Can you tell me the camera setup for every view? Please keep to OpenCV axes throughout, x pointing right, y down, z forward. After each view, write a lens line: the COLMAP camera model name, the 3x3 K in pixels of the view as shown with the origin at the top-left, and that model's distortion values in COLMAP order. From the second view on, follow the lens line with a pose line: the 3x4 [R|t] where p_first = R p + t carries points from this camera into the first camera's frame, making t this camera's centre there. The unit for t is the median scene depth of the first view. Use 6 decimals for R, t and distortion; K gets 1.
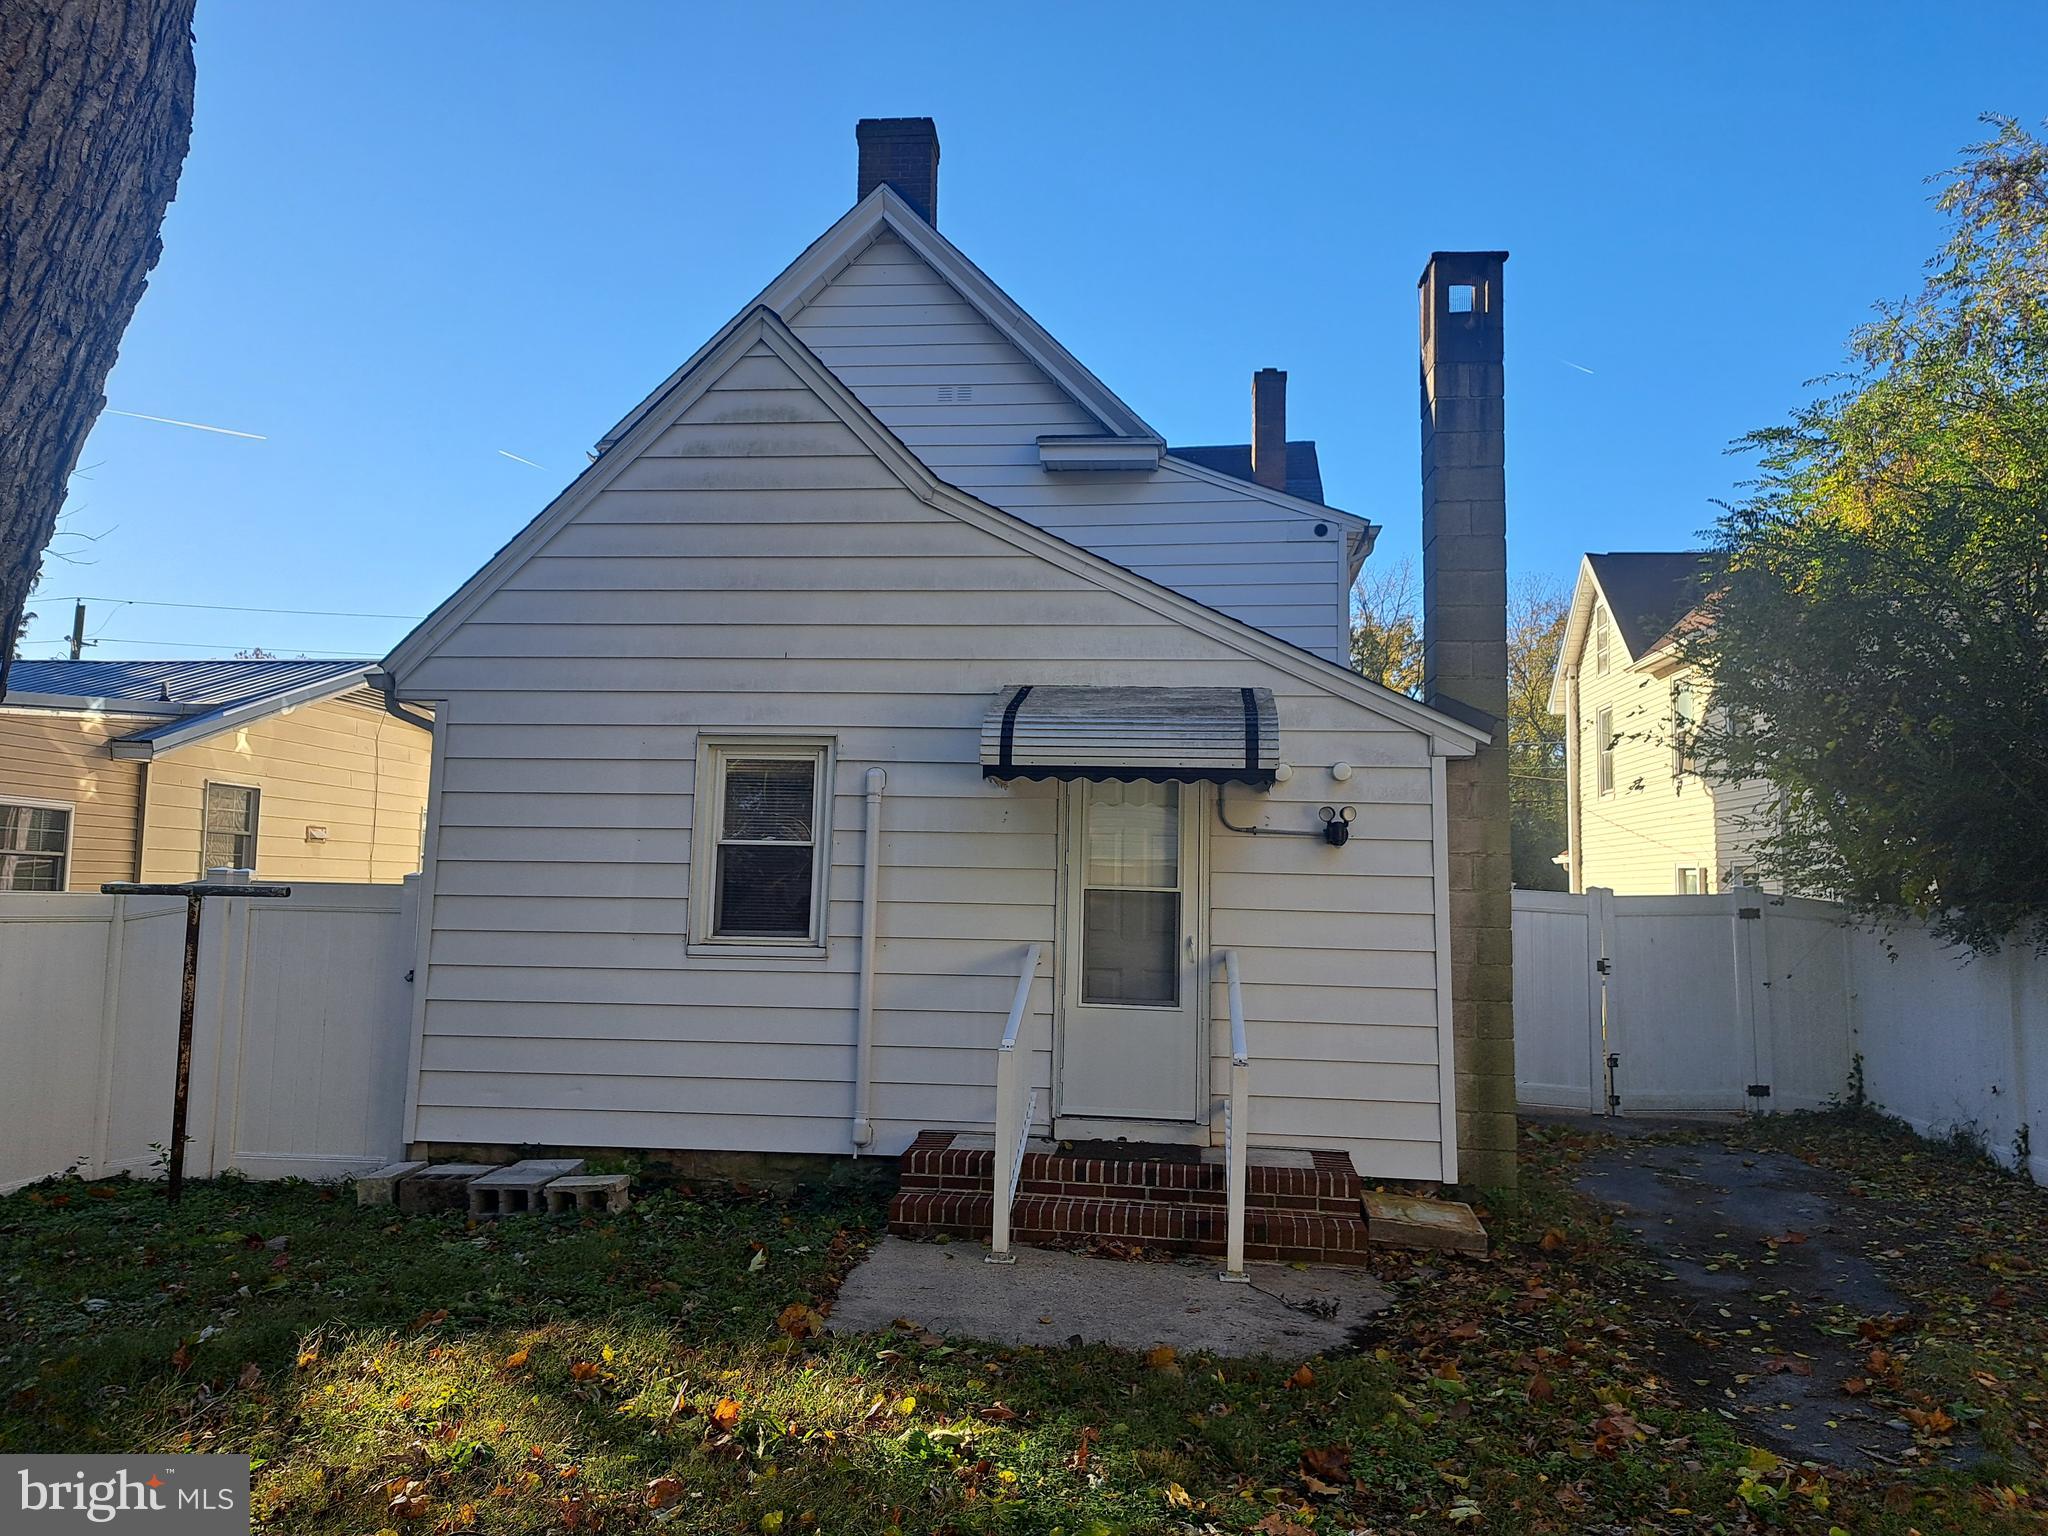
lens RADIAL K [[1467.7, 0, 1024.0], [0, 1467.7, 768.0], [0, 0, 1]] dist [0.073495, -0.001663]
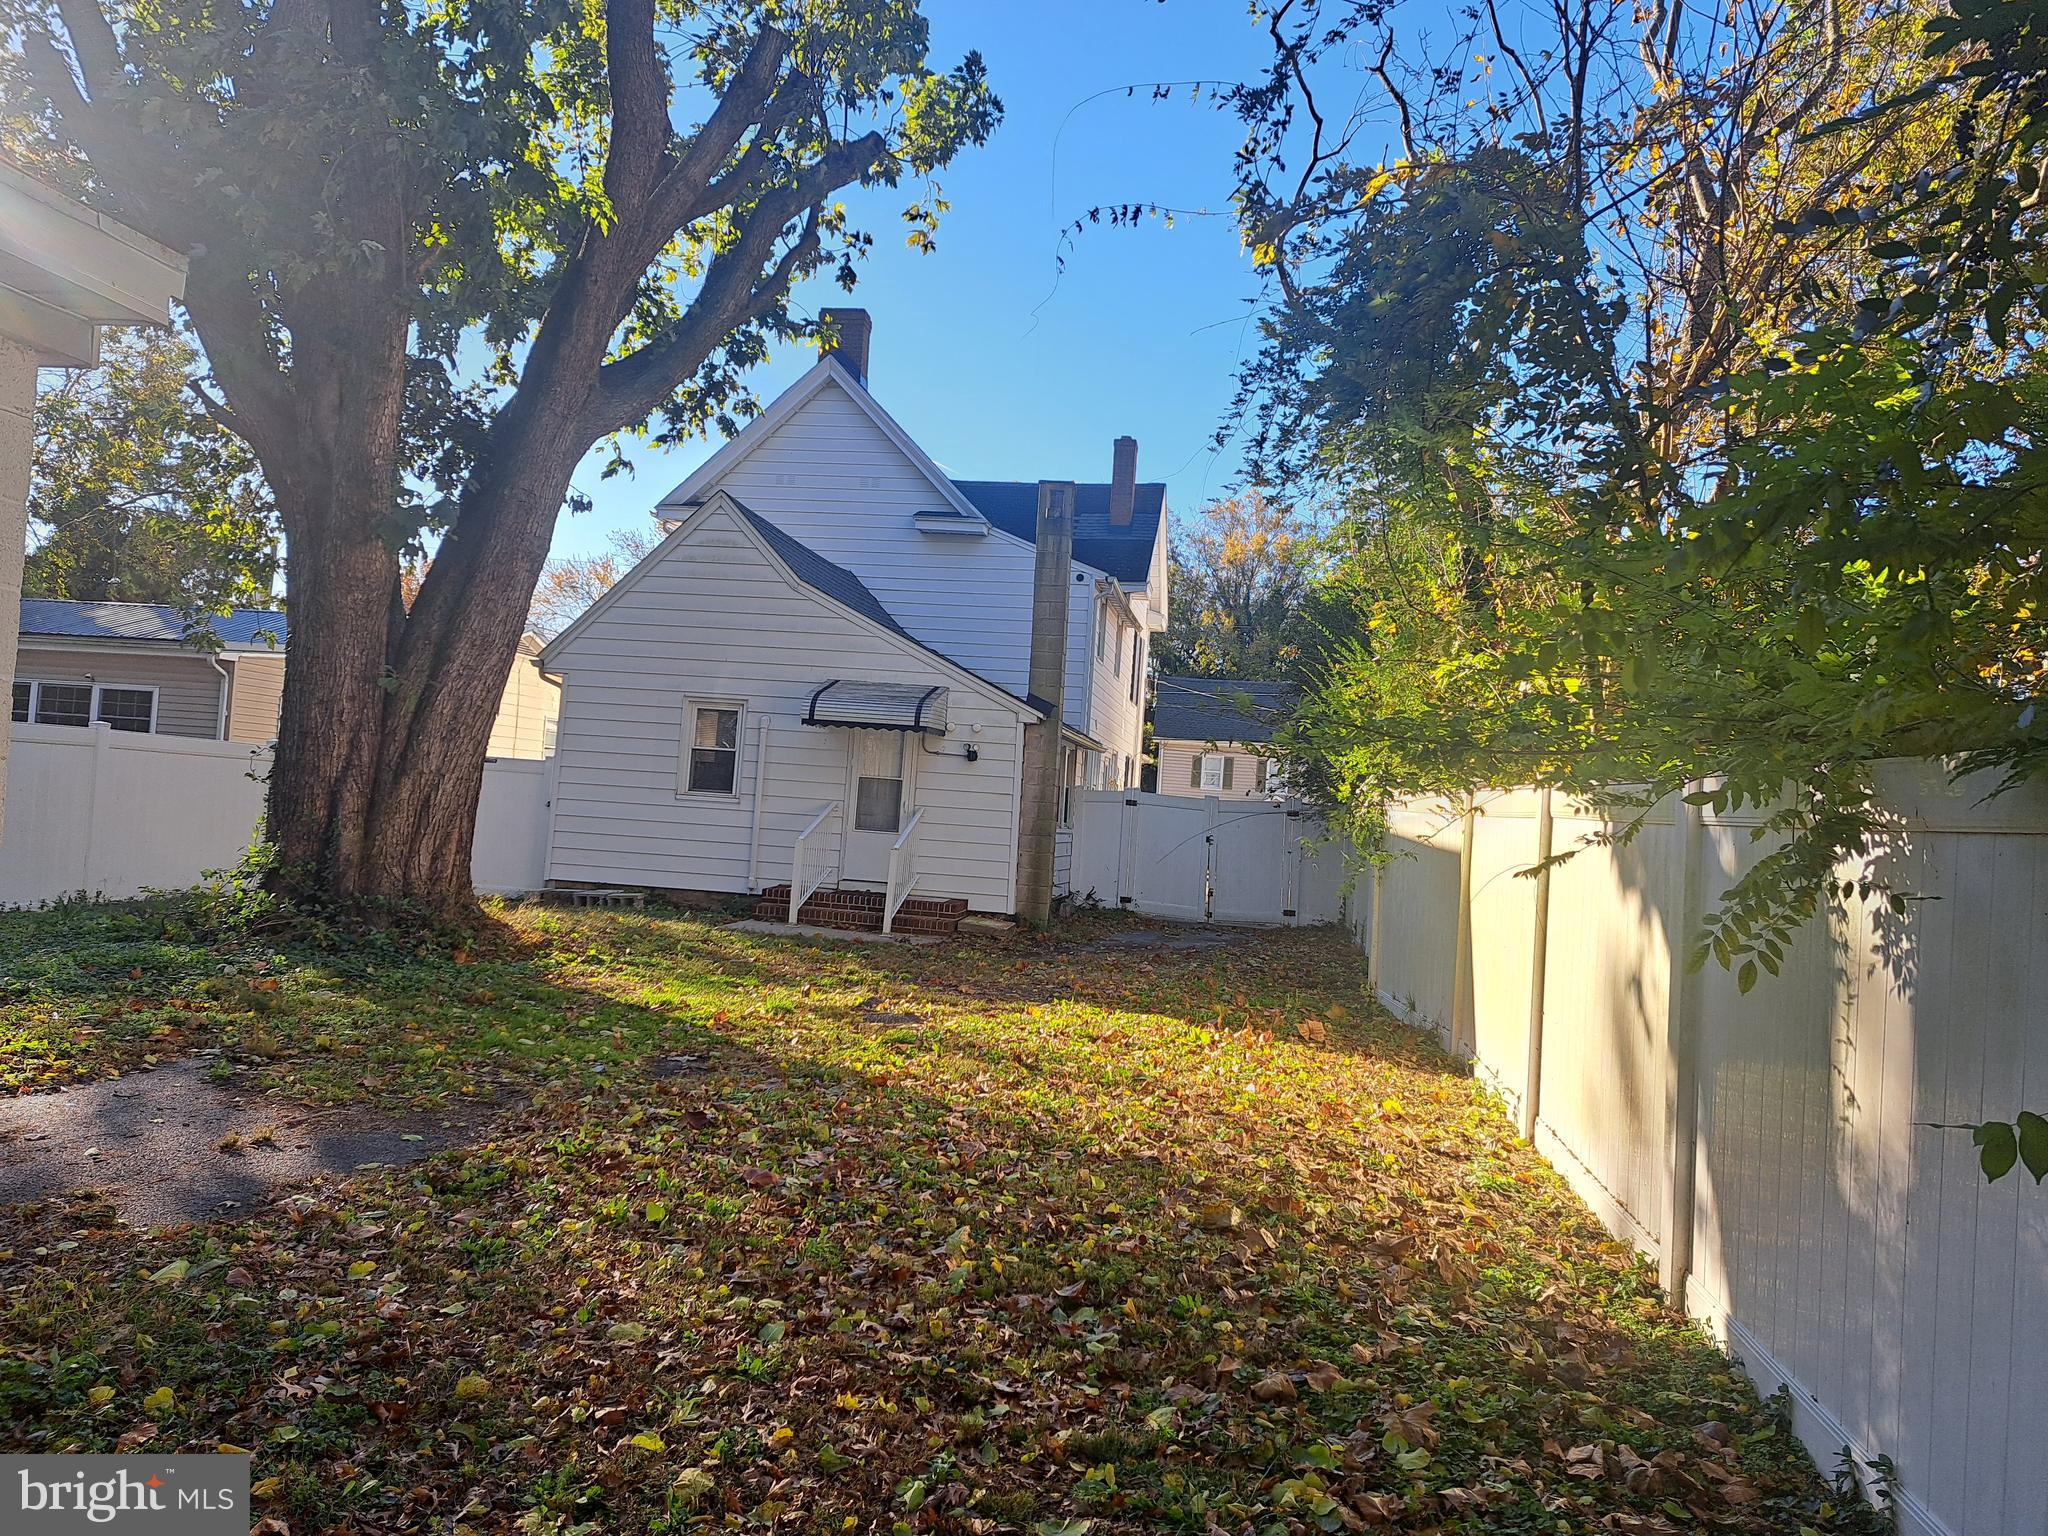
lens RADIAL K [[1395.5, 0, 1024.0], [0, 1395.5, 768.0], [0, 0, 1]] dist [0.071707, -0.000041]
pose [[0.998130, 0.045669, -0.040633, 0.360362], [-0.043307, 0.997421, 0.057237, -0.056835], [0.043142, -0.055371, 0.997533, -1.012807]]
